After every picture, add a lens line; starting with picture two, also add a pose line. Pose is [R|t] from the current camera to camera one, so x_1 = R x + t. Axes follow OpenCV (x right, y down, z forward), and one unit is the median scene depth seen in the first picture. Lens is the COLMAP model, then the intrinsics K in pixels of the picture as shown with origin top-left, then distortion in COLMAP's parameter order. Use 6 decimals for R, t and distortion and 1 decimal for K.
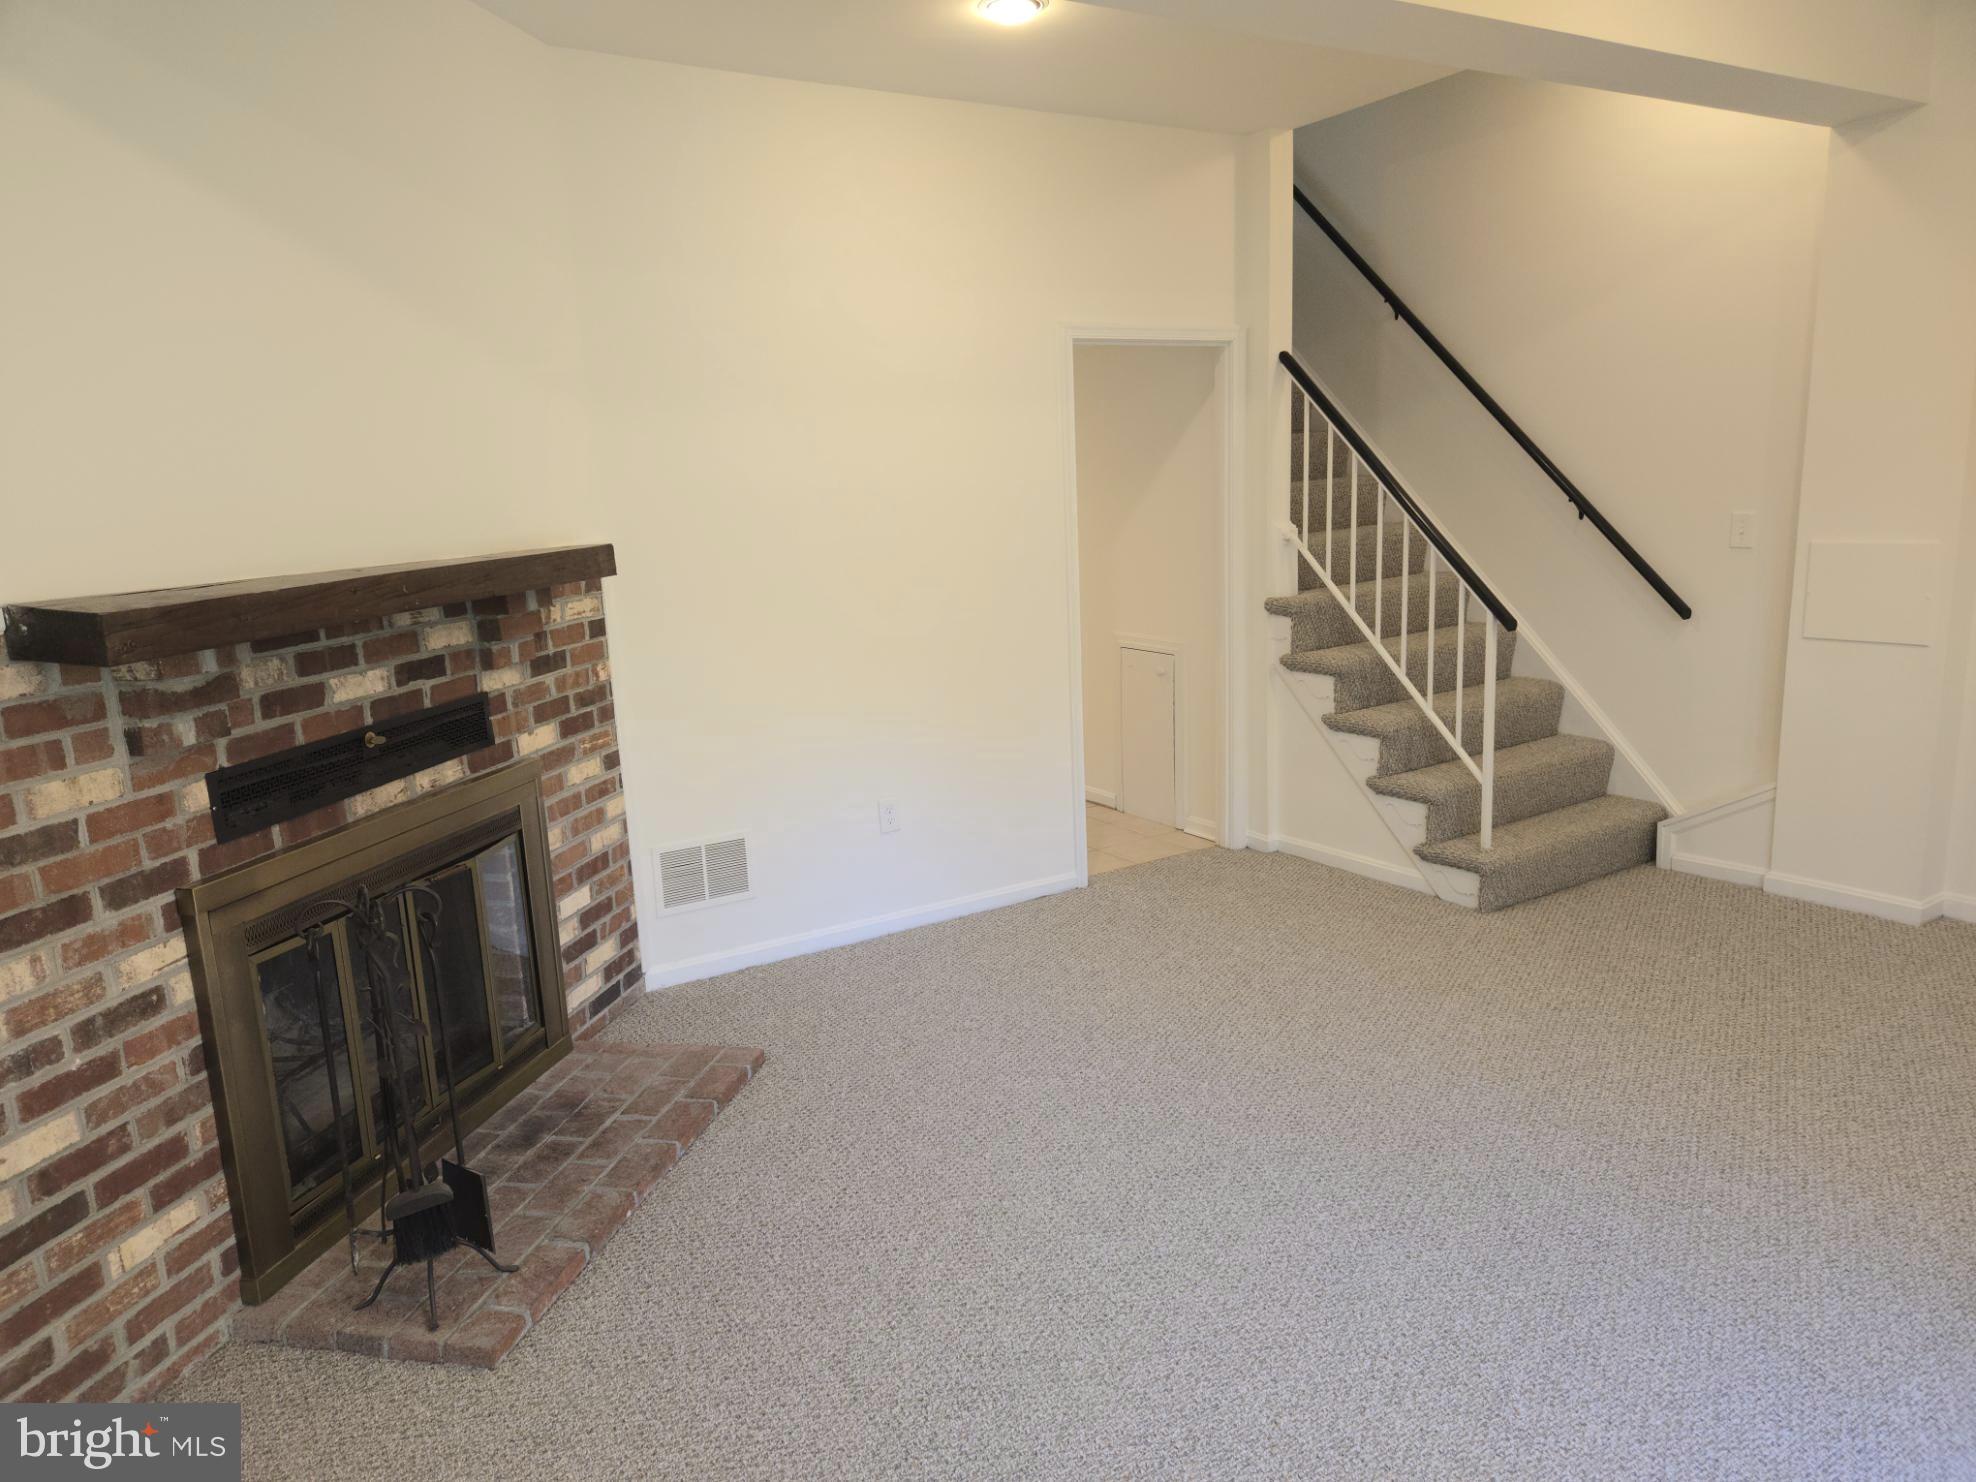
lens RADIAL K [[1279.2, 0, 990.6], [0, 1279.2, 749.3], [0, 0, 1]] dist [-0.000518, -0.002733]
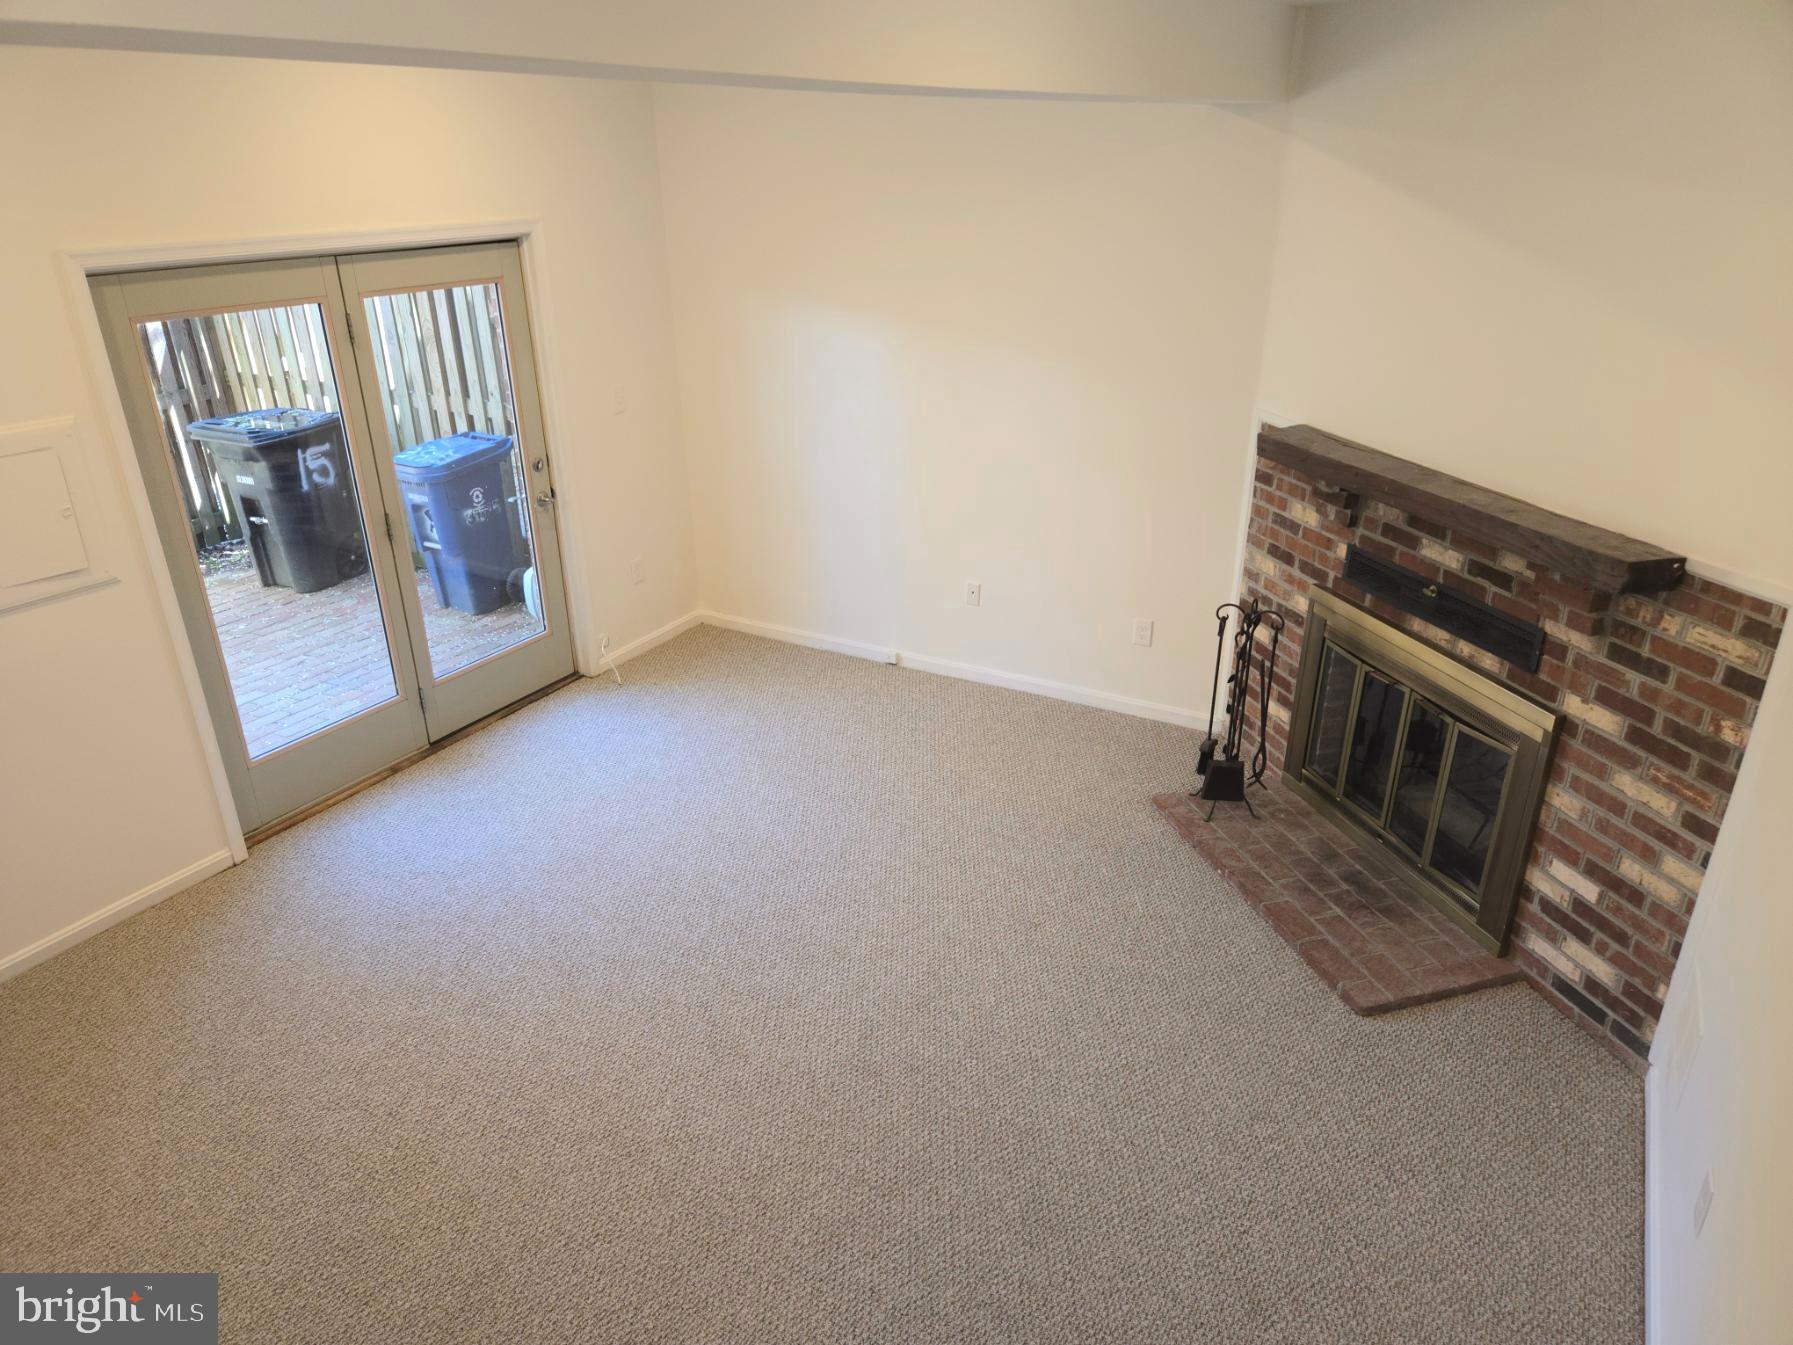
lens RADIAL K [[1160.7, 0, 896.6], [0, 1160.7, 667.7], [0, 0, 1]] dist [-0.000518, -0.002733]
pose [[-0.868249, 0.245935, -0.430883, 0.505015], [-0.057388, 0.812874, 0.579605, -0.531121], [0.492799, 0.527969, -0.691663, 1.323255]]
